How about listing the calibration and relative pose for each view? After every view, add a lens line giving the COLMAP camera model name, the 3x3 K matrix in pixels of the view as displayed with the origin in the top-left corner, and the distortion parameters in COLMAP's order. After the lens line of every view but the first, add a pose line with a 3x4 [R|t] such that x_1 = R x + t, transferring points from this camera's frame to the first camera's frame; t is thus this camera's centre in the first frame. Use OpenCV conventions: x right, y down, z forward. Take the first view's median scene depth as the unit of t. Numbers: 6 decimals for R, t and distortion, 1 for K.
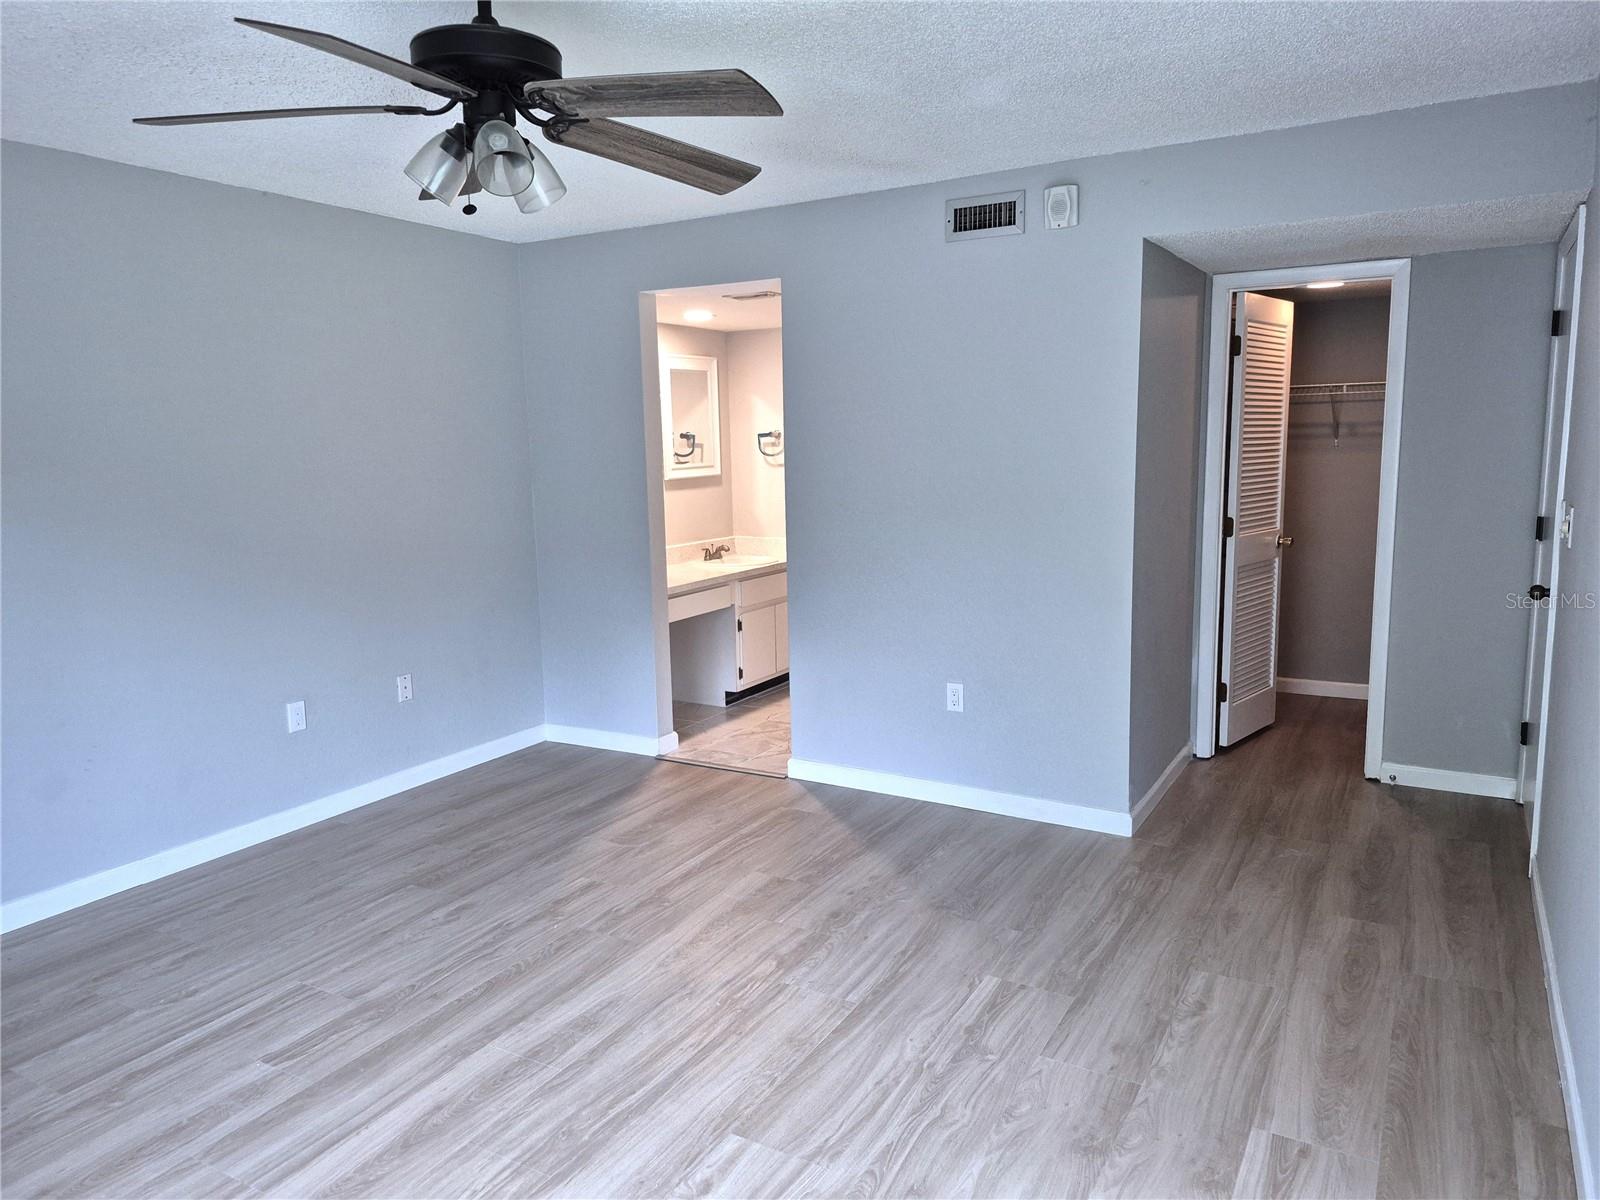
lens RADIAL K [[1102.7, 0, 784.0], [0, 1102.7, 594.7], [0, 0, 1]] dist [0.054810, -0.051597]
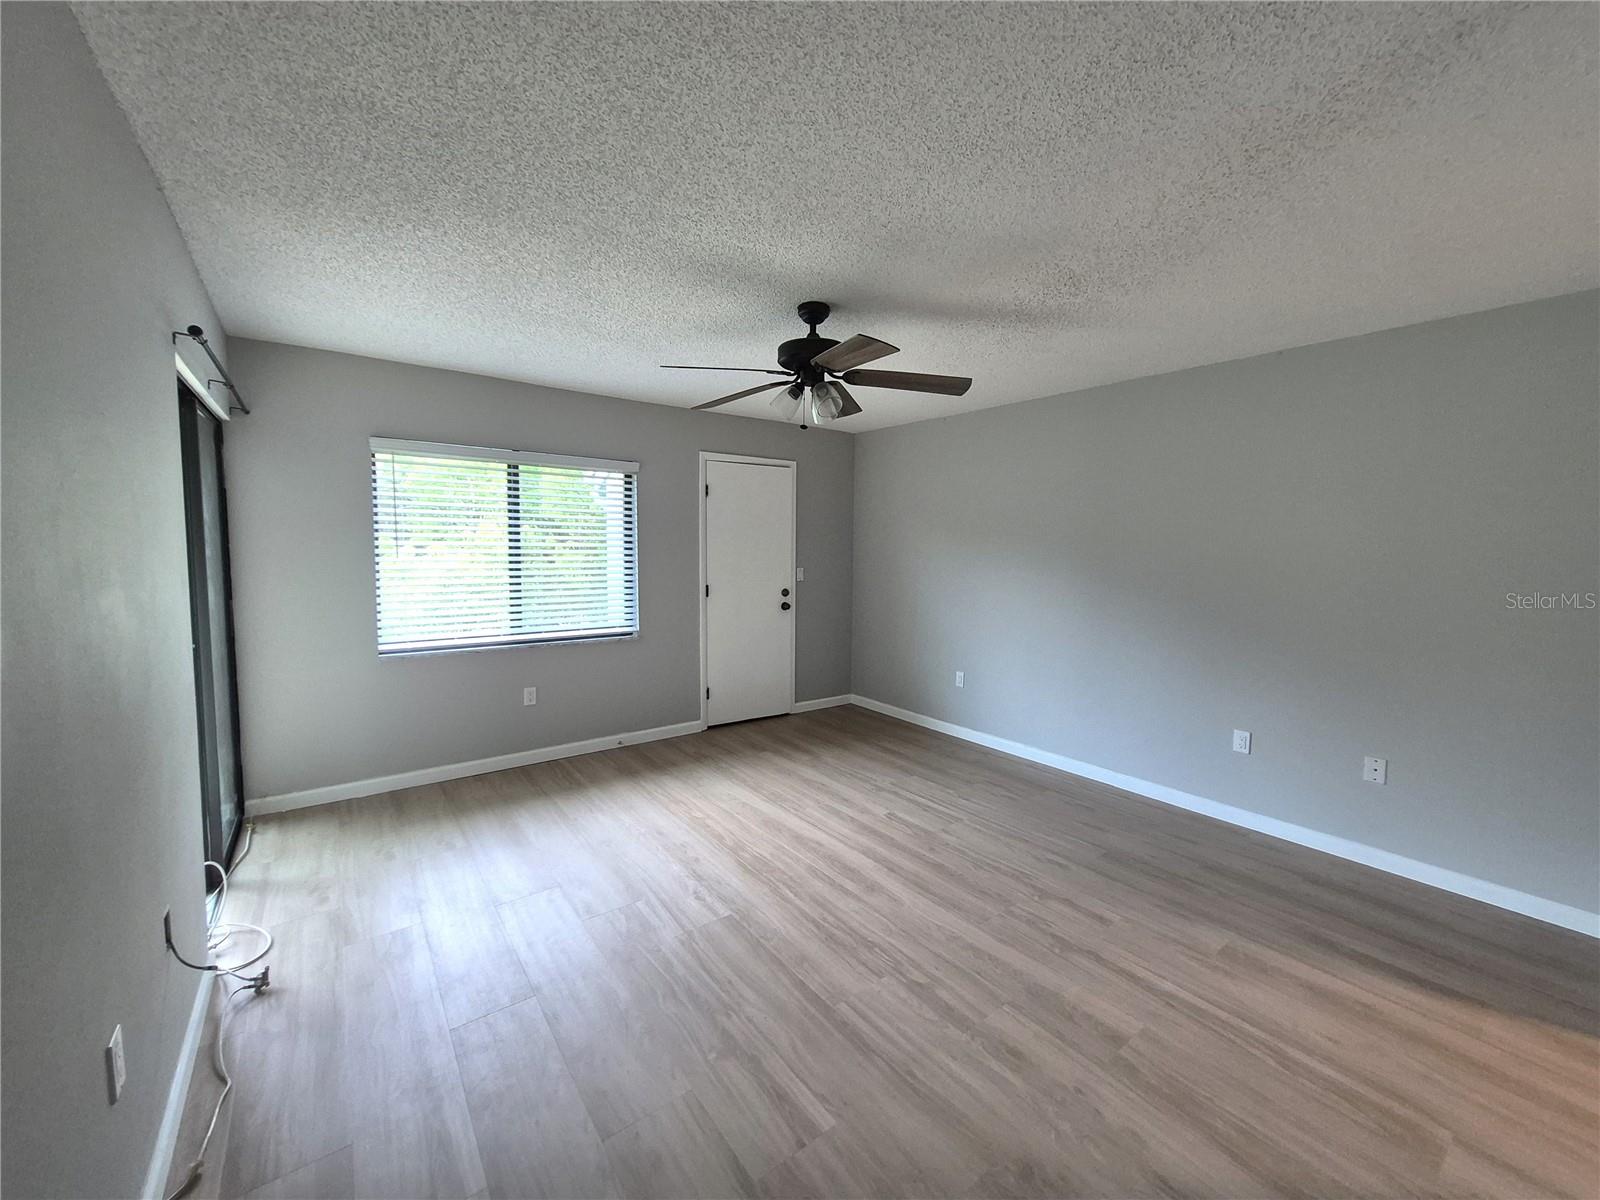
lens RADIAL K [[626.0, 0, 802.2], [0, 626.0, 595.7], [0, 0, 1]] dist [0.005431, -0.000233]
pose [[-0.384640, 0.090572, -0.918612, 0.616002], [-0.134125, 0.979129, 0.152699, -0.148652], [0.913270, 0.181944, -0.364464, 1.070408]]
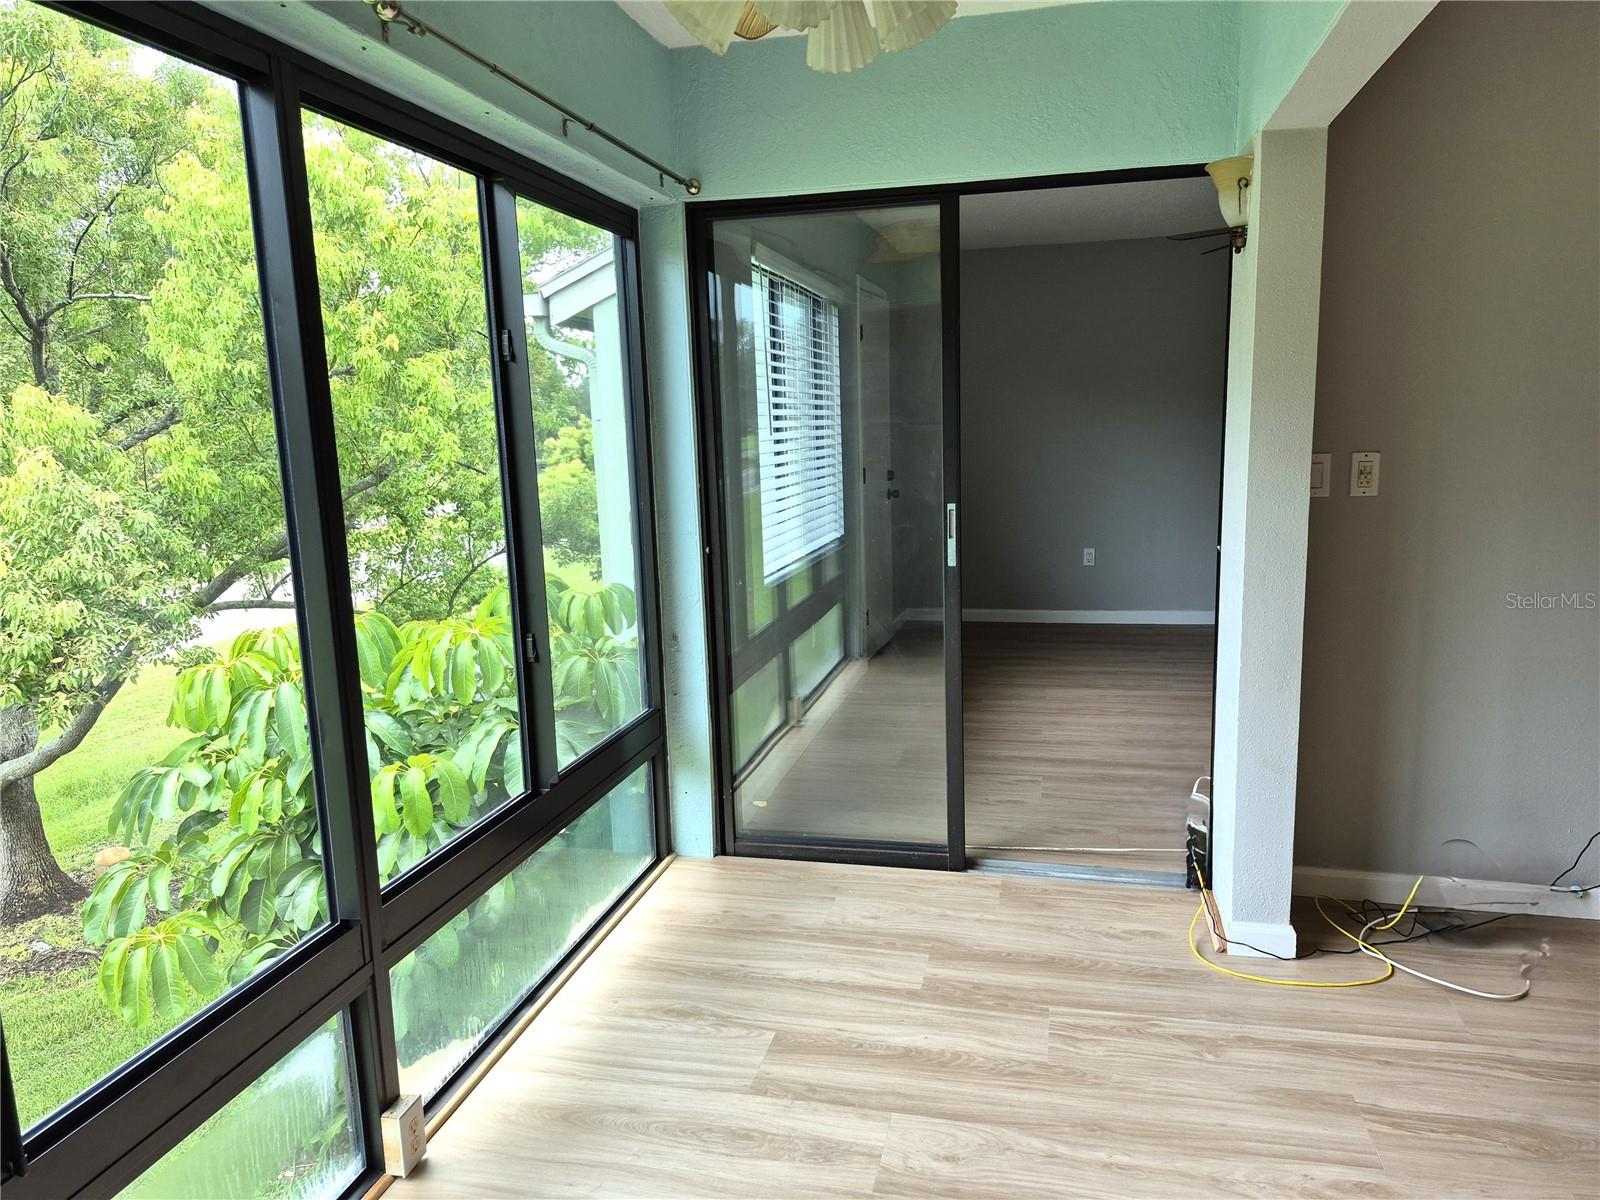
lens RADIAL K [[1102.7, 0, 808.6], [0, 1102.7, 607.4], [0, 0, 1]] dist [0.054810, -0.051597]
pose [[0.299990, 0.170261, -0.938625, 1.131504], [-0.117218, 0.983066, 0.140859, 0.075813], [0.946713, 0.067767, 0.314868, -0.398095]]
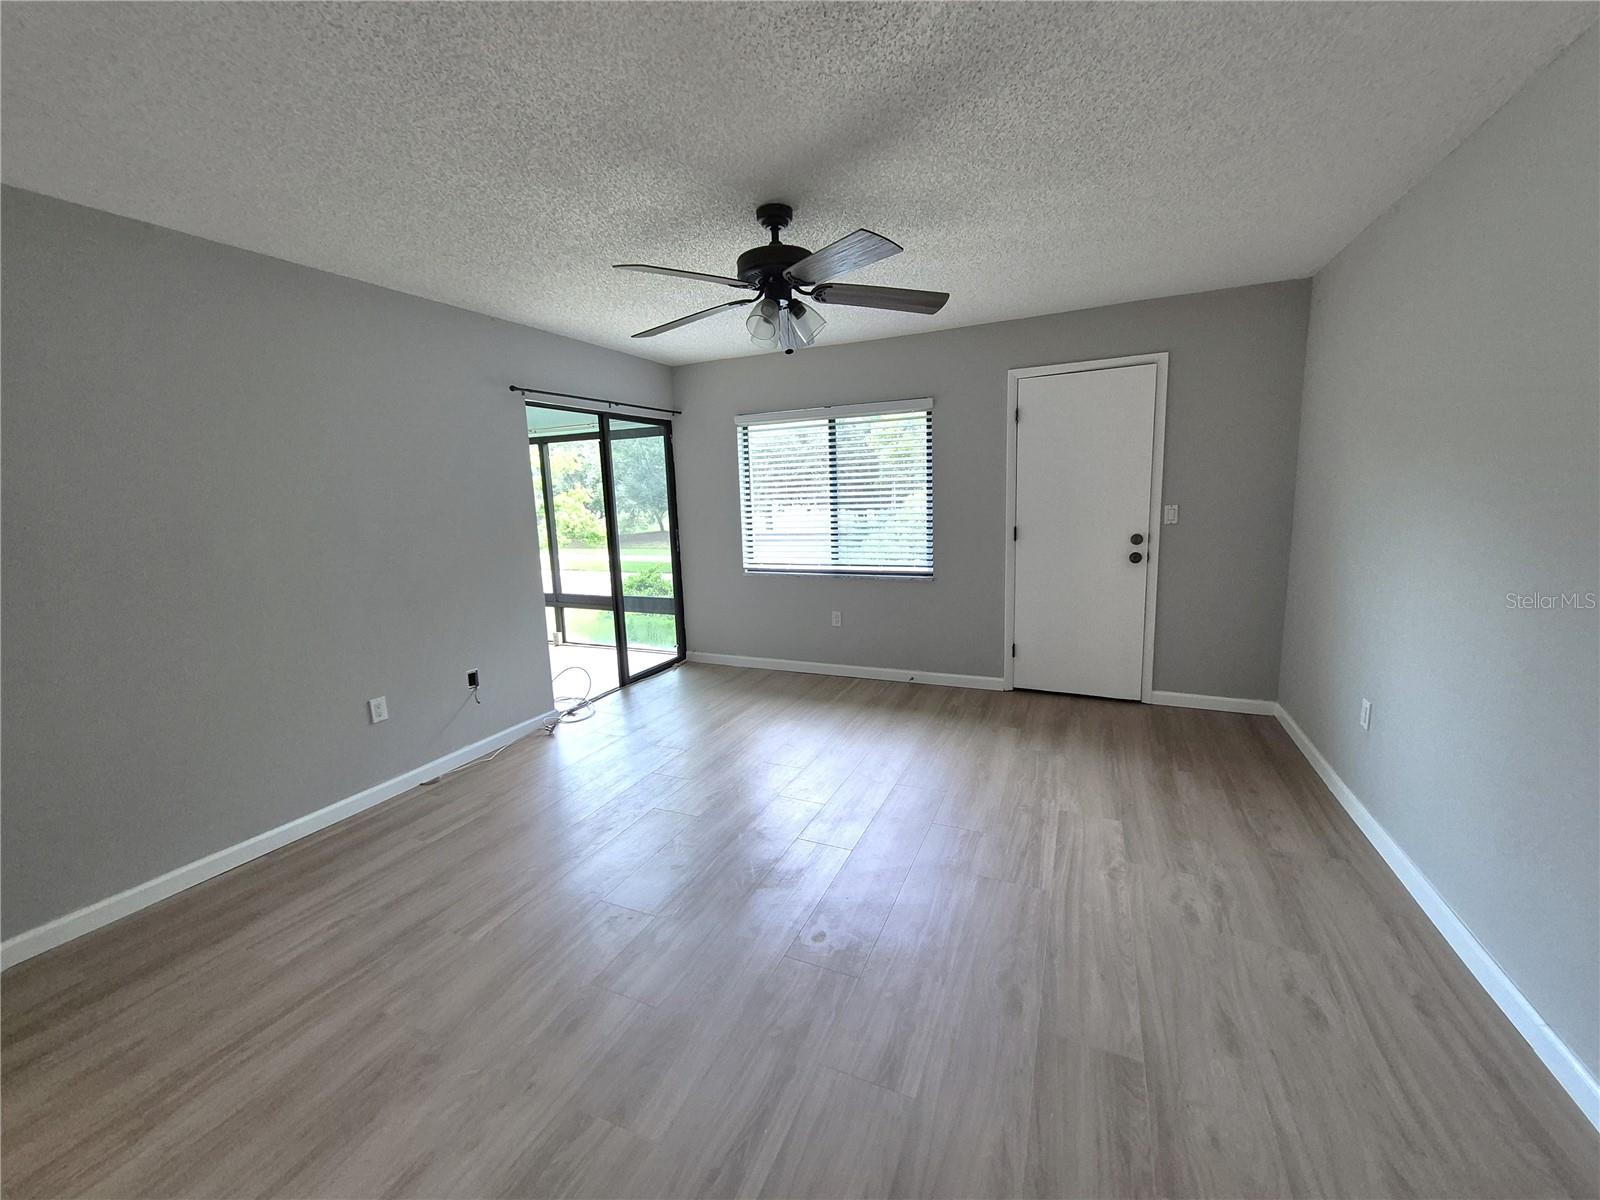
lens RADIAL K [[626.0, 0, 802.2], [0, 626.0, 593.1], [0, 0, 1]] dist [0.005431, -0.000233]
pose [[-0.992257, 0.073995, -0.099756, -0.120737], [0.040807, 0.952799, 0.300846, -0.193348], [0.117309, 0.294446, -0.948441, 1.545695]]
